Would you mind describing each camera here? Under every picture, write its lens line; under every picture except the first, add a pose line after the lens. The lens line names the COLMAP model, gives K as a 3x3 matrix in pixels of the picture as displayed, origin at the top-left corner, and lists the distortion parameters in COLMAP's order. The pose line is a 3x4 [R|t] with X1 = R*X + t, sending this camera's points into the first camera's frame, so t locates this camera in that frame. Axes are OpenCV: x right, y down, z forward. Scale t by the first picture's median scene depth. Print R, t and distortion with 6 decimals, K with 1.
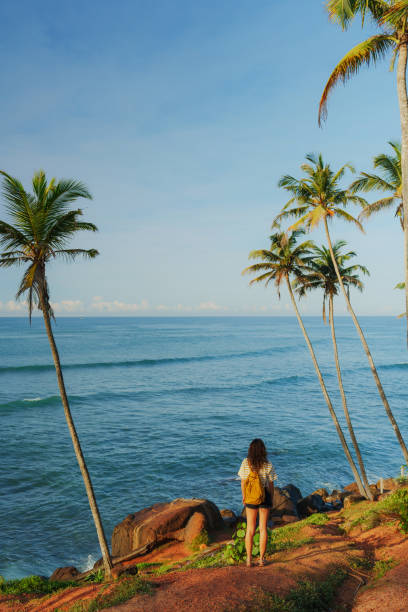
lens RADIAL K [[430.2, 0, 205.8], [0, 430.2, 316.7], [0, 0, 1]] dist [-0.005805, 0.001761]
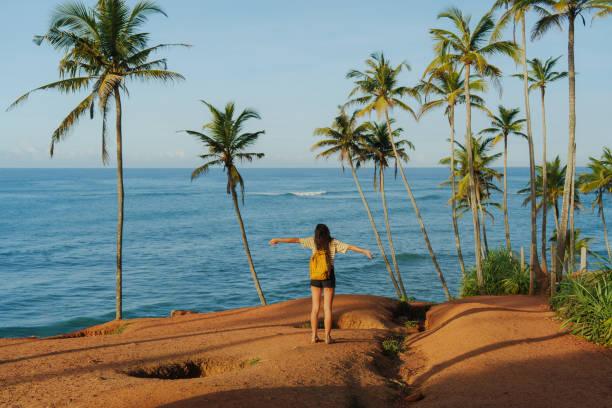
lens RADIAL K [[430.2, 0, 306.9], [0, 430.2, 211.7], [0, 0, 1]] dist [-0.005805, 0.001761]
pose [[0.990223, -0.017704, 0.138366, -0.104840], [0.008072, 0.997524, 0.069866, -0.018508], [-0.139260, -0.068066, 0.987914, -0.168961]]
